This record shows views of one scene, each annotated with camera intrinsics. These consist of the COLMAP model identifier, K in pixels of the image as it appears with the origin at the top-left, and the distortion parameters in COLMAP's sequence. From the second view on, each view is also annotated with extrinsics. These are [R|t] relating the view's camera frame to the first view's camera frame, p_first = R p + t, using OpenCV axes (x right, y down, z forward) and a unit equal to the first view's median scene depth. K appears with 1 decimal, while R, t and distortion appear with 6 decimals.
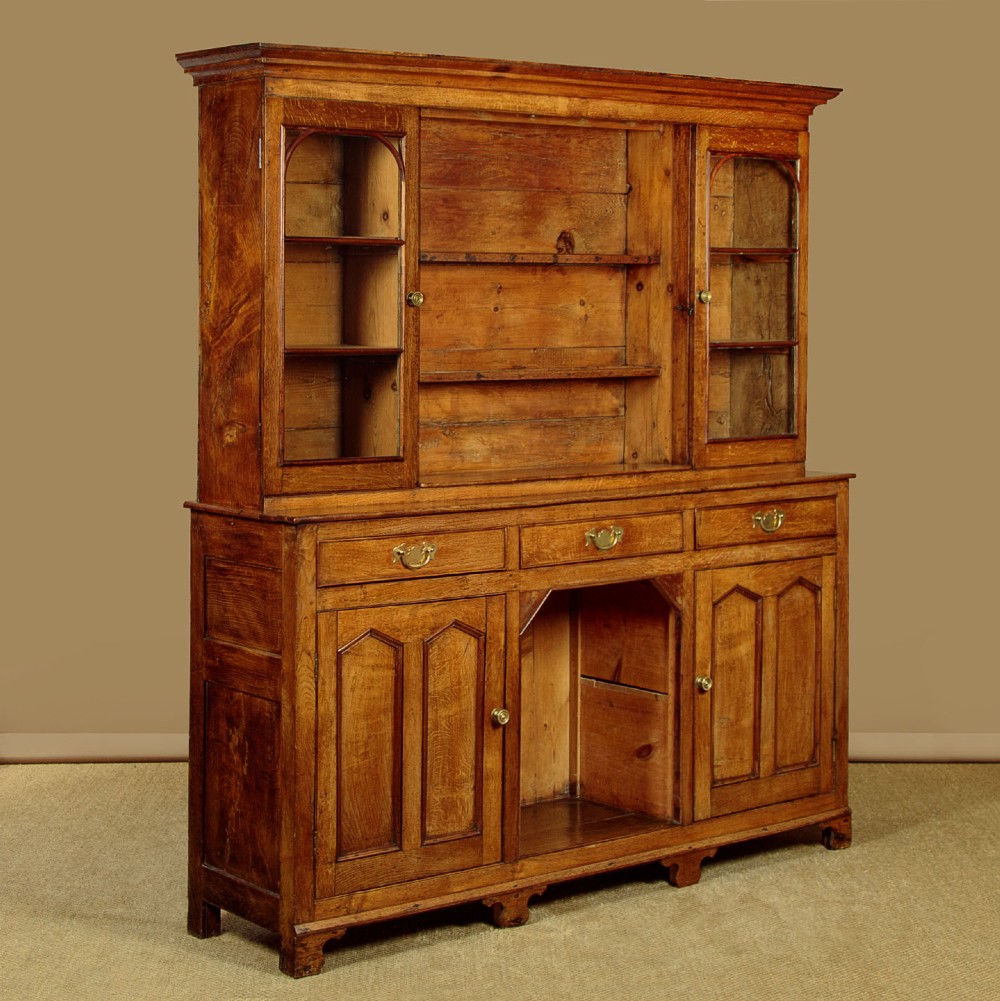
lens RADIAL K [[2315.9, 0, 499.6], [0, 2315.9, 322.4], [0, 0, 1]] dist [-0.036526, 0.183897]
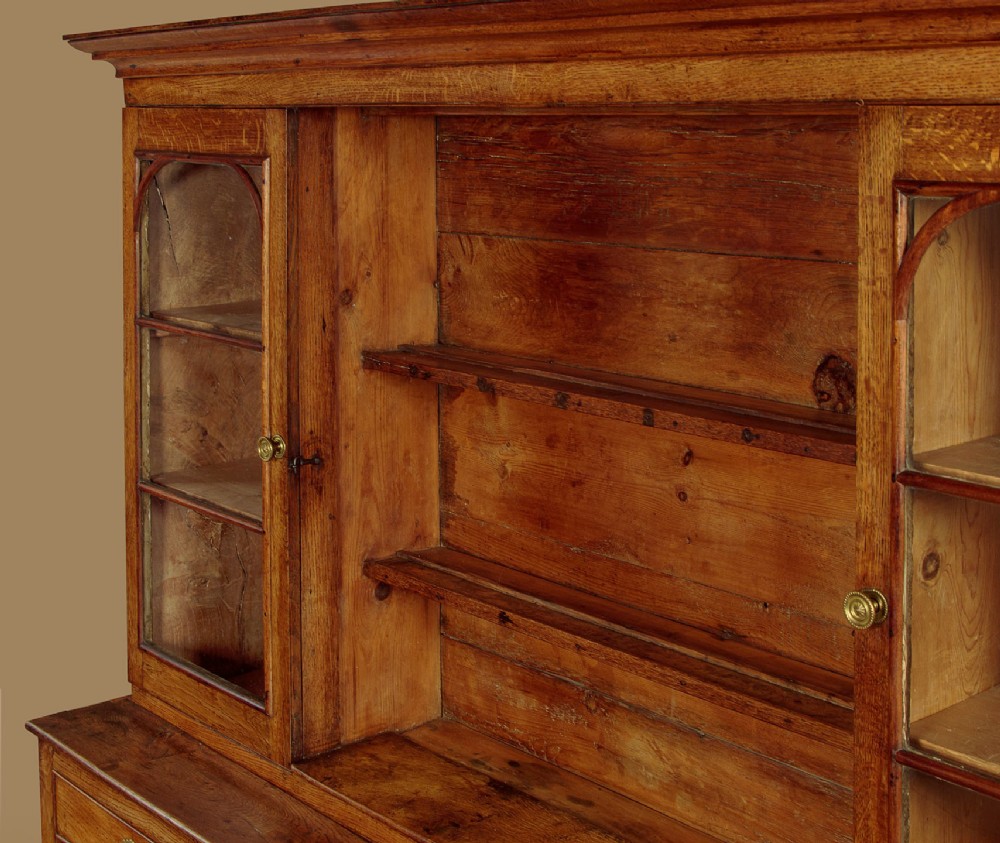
lens RADIAL K [[1545.3, 0, 546.5], [0, 1545.3, 188.3], [0, 0, 1]] dist [-0.034979, 0.117975]
pose [[0.052489, 0.046342, -0.997546, 0.318514], [-0.015527, 0.998840, 0.045585, -0.084935], [0.998501, 0.013096, 0.053148, 0.967717]]
